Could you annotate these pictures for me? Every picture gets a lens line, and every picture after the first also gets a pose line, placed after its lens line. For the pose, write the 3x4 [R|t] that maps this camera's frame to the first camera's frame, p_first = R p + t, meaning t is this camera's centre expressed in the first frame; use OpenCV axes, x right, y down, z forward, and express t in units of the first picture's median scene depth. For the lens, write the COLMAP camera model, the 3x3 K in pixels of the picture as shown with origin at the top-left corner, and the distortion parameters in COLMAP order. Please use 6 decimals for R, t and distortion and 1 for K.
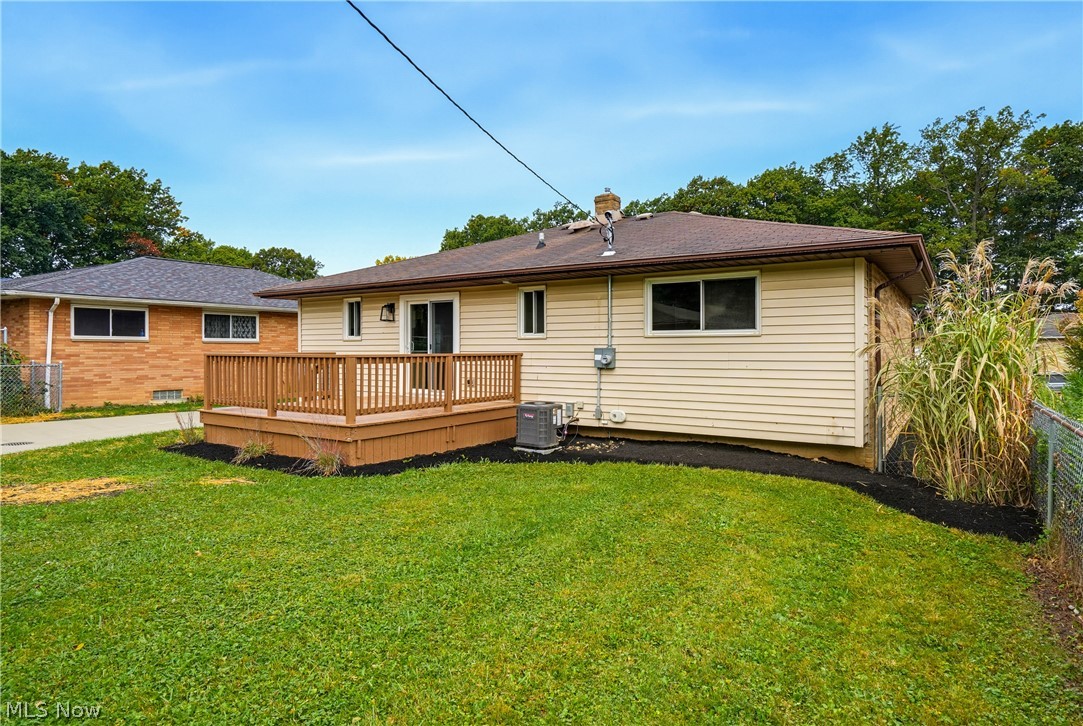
lens RADIAL K [[615.0, 0, 542.8], [0, 615.0, 345.3], [0, 0, 1]] dist [-0.004226, -0.001068]
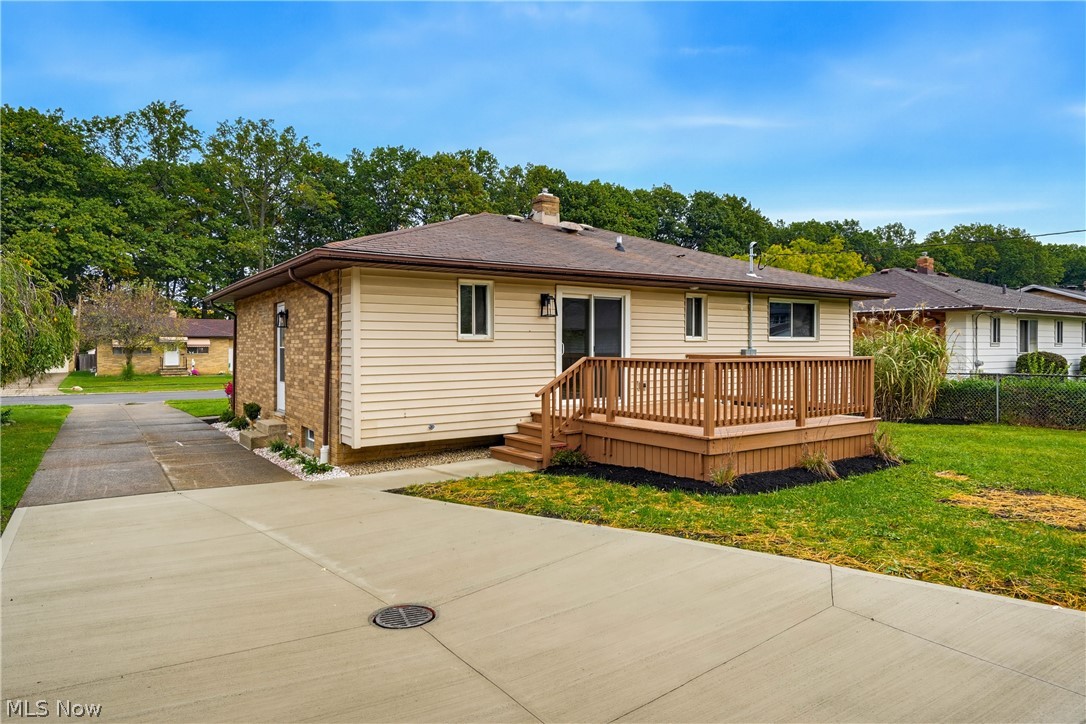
lens RADIAL K [[682.9, 0, 543.0], [0, 682.9, 362.0], [0, 0, 1]] dist [0.059278, 0.000193]
pose [[0.379777, -0.017897, 0.924905, -1.077189], [0.001183, 0.999821, 0.018861, 0.001996], [-0.925077, -0.006069, 0.379731, 0.681909]]
